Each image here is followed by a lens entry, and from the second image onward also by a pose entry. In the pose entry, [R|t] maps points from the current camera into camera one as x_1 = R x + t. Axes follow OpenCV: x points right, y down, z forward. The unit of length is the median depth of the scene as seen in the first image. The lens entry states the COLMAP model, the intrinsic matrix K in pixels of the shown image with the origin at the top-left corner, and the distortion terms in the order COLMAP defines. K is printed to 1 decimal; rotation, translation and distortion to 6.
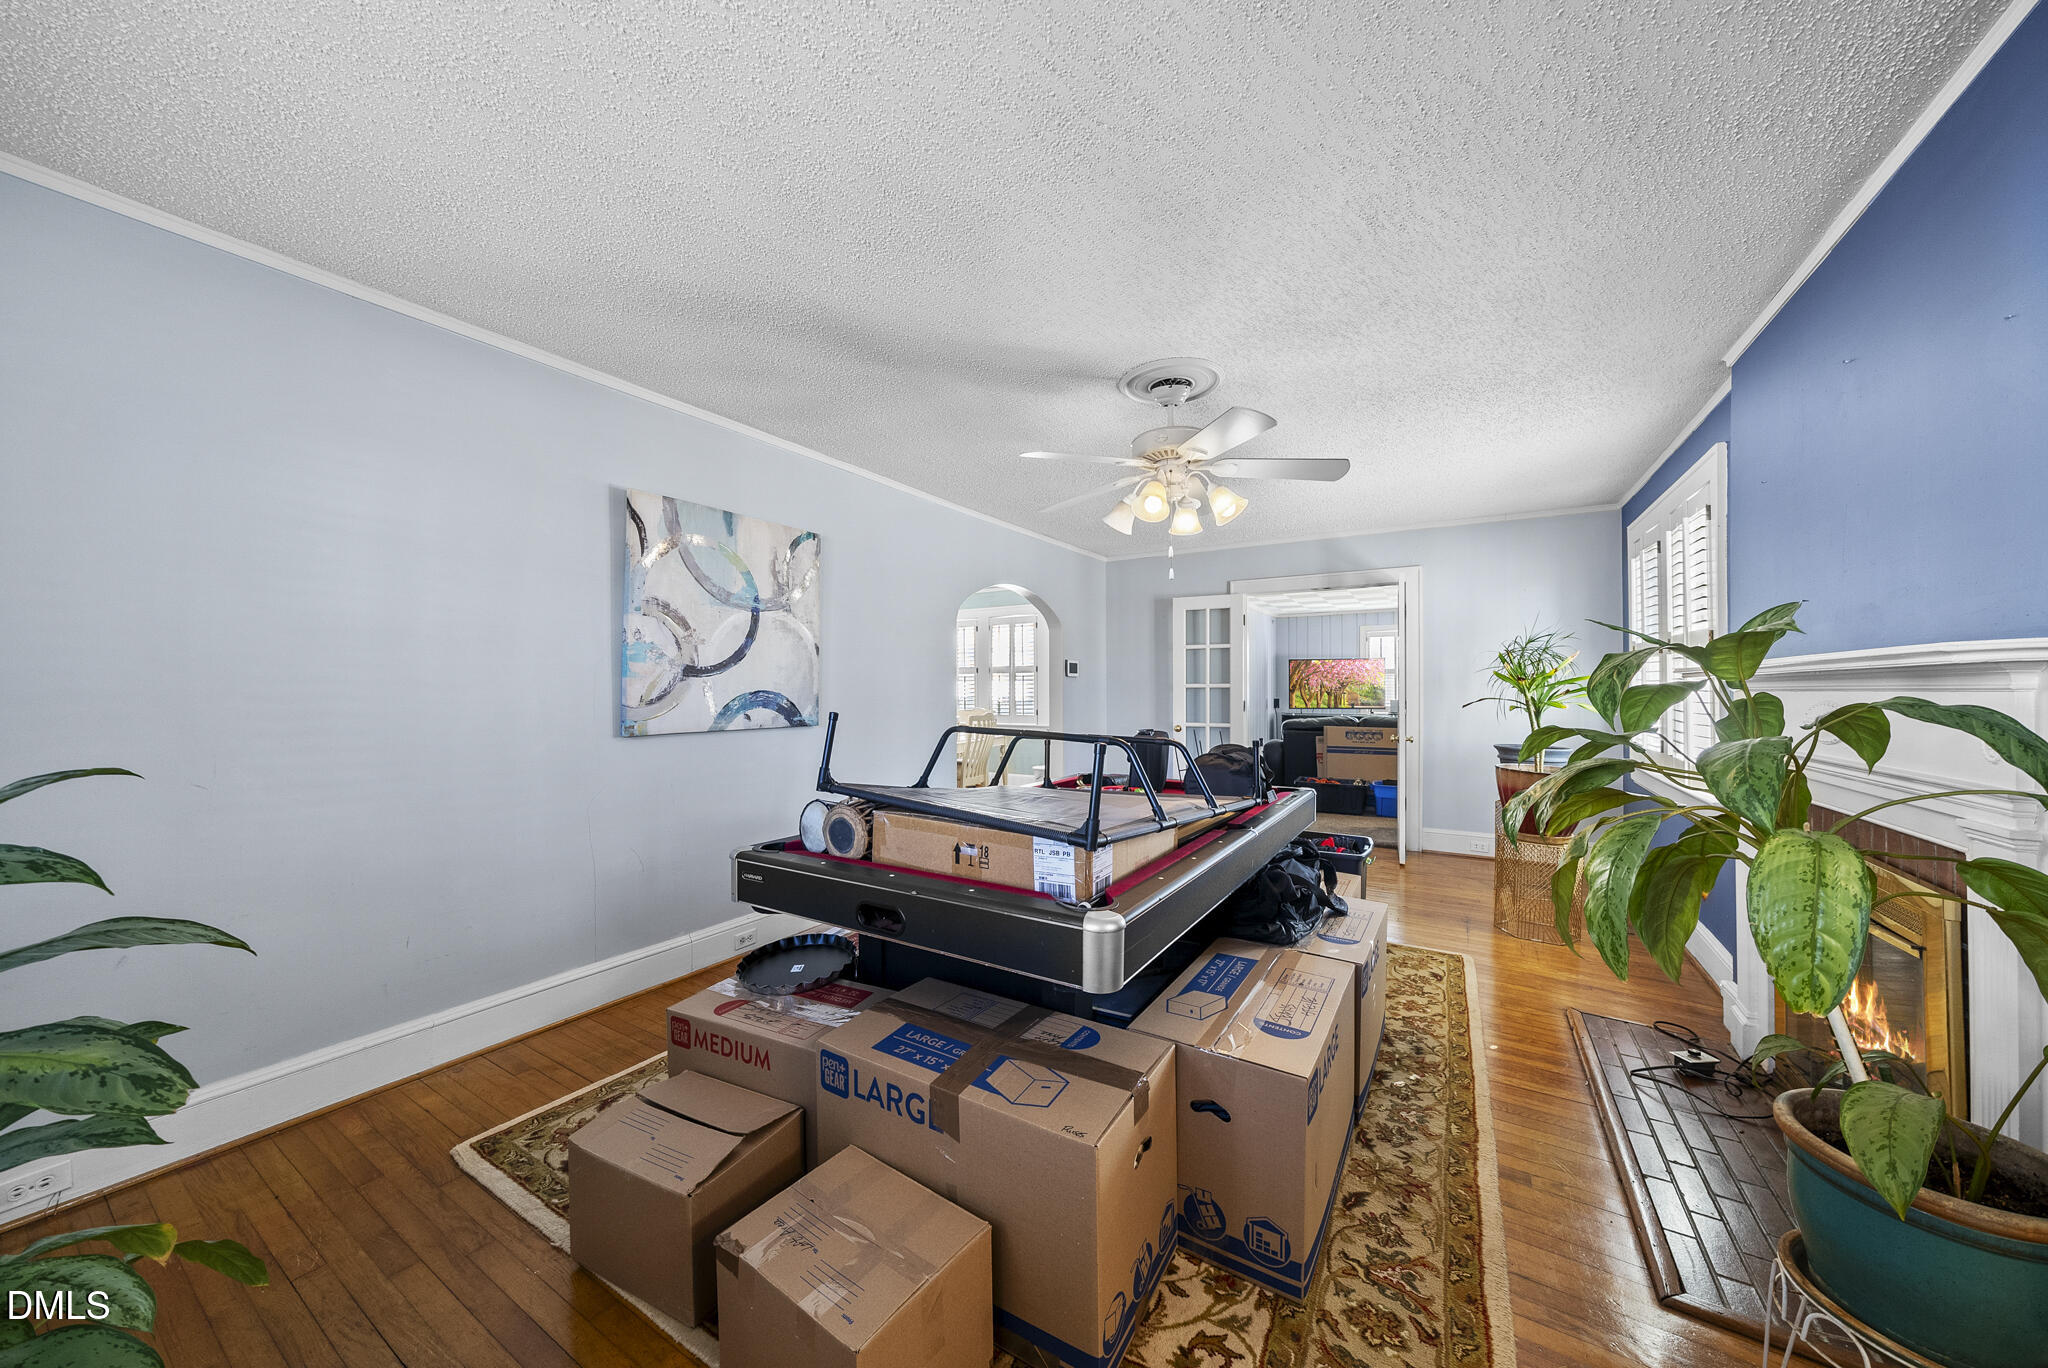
lens RADIAL K [[708.8, 0, 1021.5], [0, 708.8, 690.6], [0, 0, 1]] dist [-0.007754, -0.000238]
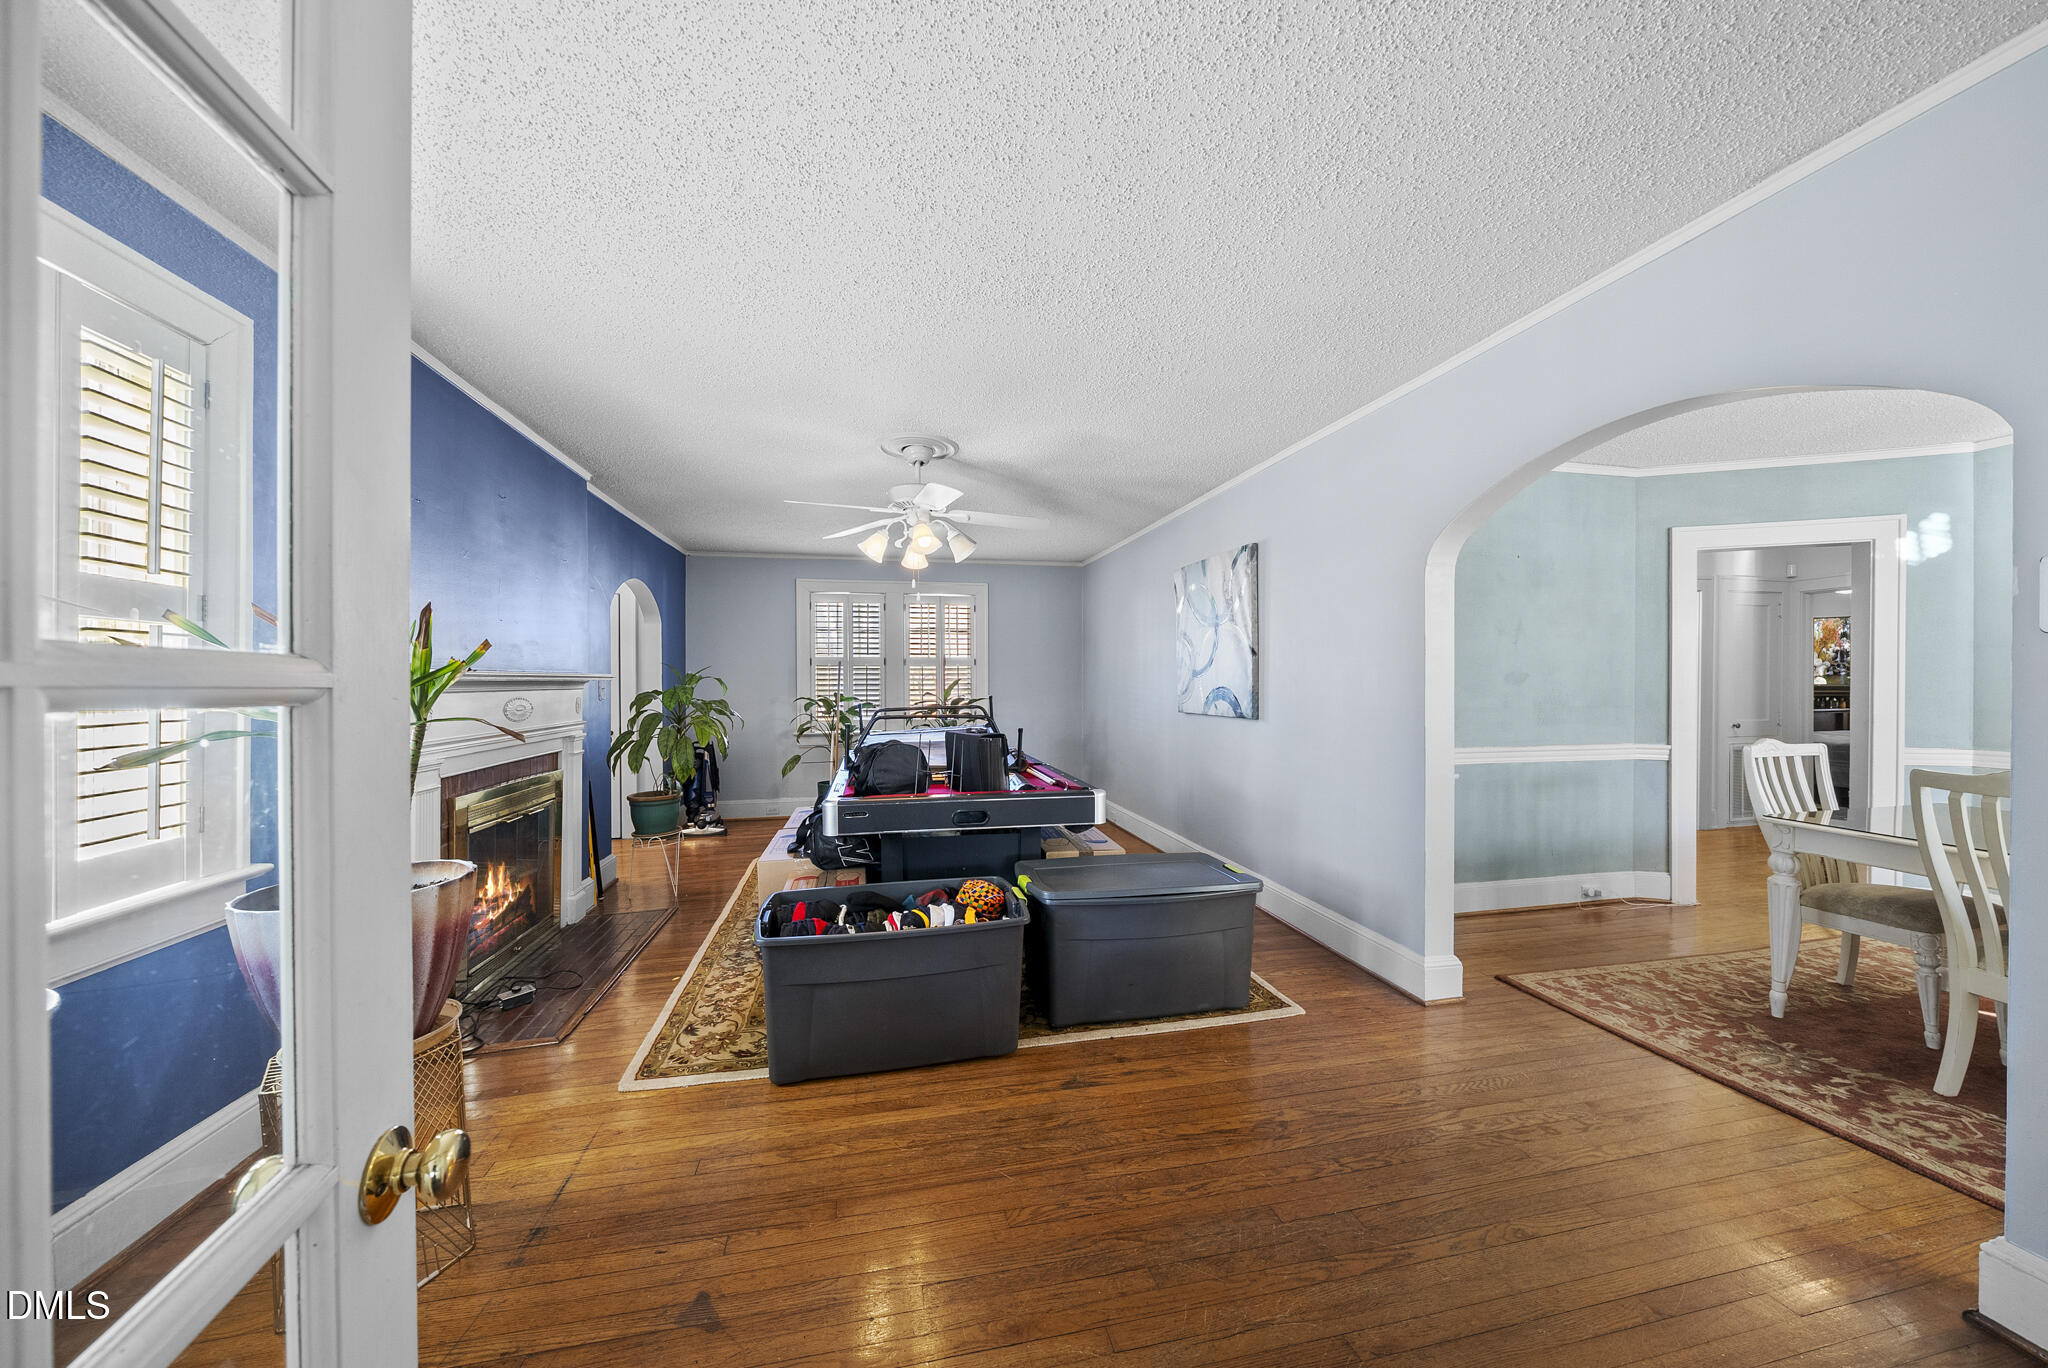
lens RADIAL K [[708.8, 0, 1021.5], [0, 708.8, 690.6], [0, 0, 1]] dist [-0.007754, -0.000238]
pose [[-0.720044, 0.010255, -0.693853, 0.871204], [0.006965, 0.999947, 0.007551, -0.006705], [0.693894, 0.000604, -0.720077, 1.853467]]
